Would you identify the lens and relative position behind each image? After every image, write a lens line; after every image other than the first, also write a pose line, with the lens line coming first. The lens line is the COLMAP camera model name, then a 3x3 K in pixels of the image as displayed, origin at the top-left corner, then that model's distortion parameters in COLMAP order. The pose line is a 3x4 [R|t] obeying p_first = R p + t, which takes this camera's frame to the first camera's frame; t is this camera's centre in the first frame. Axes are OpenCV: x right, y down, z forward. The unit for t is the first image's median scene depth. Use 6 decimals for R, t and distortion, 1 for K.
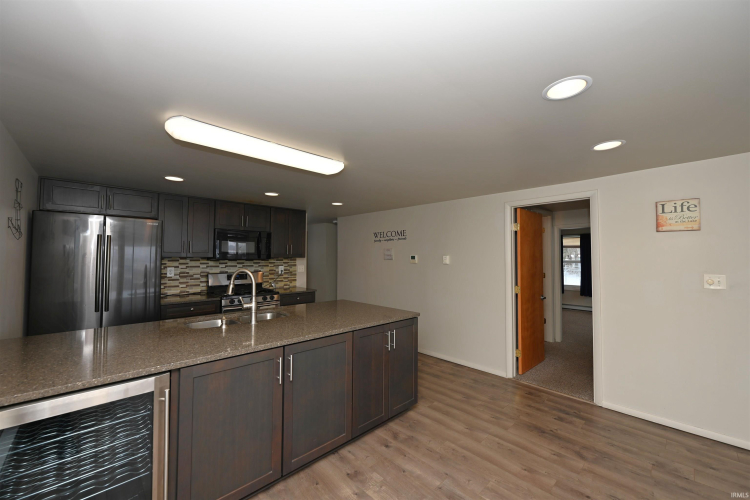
lens RADIAL K [[297.3, 0, 375.8], [0, 297.3, 247.9], [0, 0, 1]] dist [-0.000411, 0.000001]
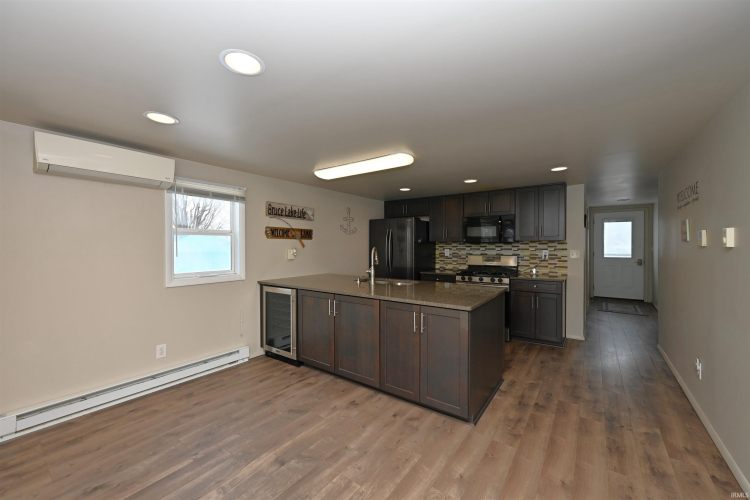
lens RADIAL K [[297.3, 0, 375.8], [0, 297.3, 247.9], [0, 0, 1]] dist [-0.000411, 0.000001]
pose [[0.172070, 0.004384, -0.985075, 0.642164], [0.036012, 0.999294, 0.010737, 0.035584], [0.984426, -0.037323, 0.171790, 0.468187]]
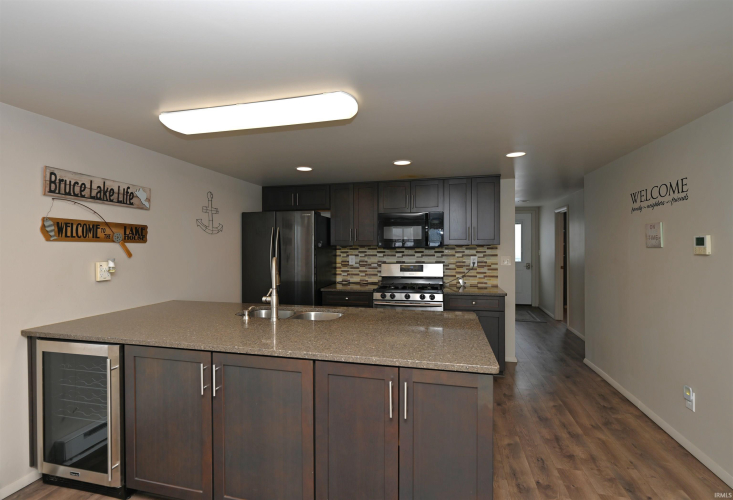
lens RADIAL K [[345.9, 0, 357.7], [0, 345.9, 249.0], [0, 0, 1]] dist [-0.000727, 0.000532]
pose [[0.525474, -0.000823, -0.850809, 0.350350], [0.035063, 0.999171, 0.020689, 0.020485], [0.850087, -0.040703, 0.525067, 0.418215]]
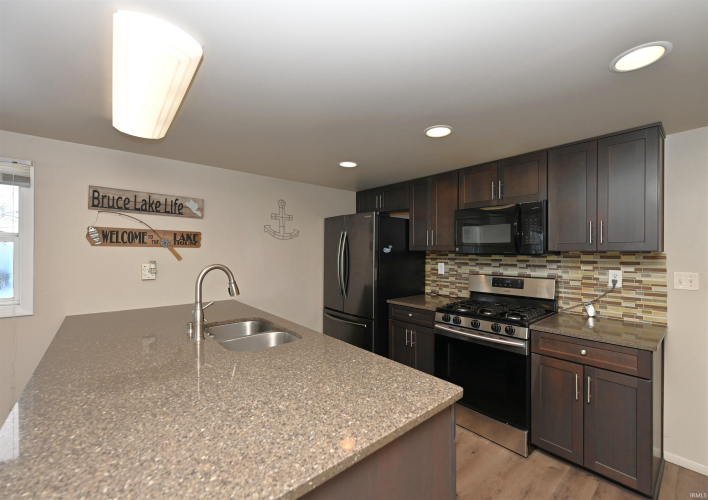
lens RADIAL K [[296.7, 0, 377.9], [0, 296.7, 252.0], [0, 0, 1]] dist [-0.000530, -0.000115]
pose [[-0.030458, -0.003173, -0.999531, 0.183113], [0.029564, 0.999555, -0.004074, 0.033941], [0.999099, -0.029674, -0.030350, 0.895268]]
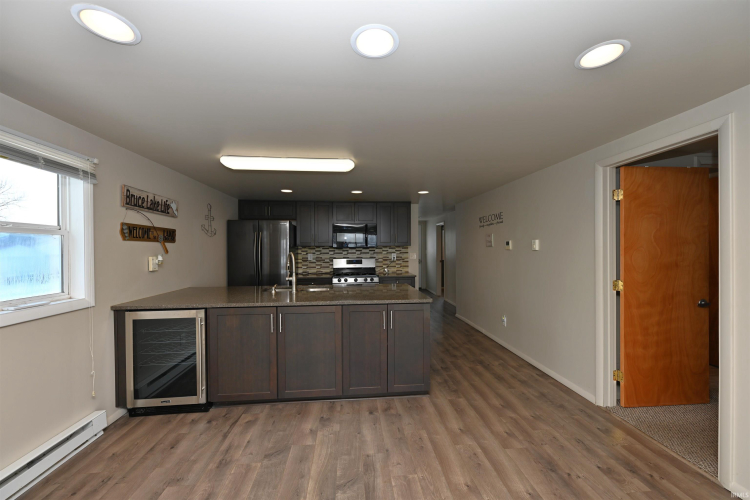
lens RADIAL K [[296.9, 0, 377.0], [0, 296.9, 251.5], [0, 0, 1]] dist [-0.000054, 0.000013]
pose [[0.784453, -0.003180, -0.620180, 0.446378], [0.029613, 0.999038, 0.032334, 0.021200], [0.619481, -0.043730, 0.783793, 0.107719]]
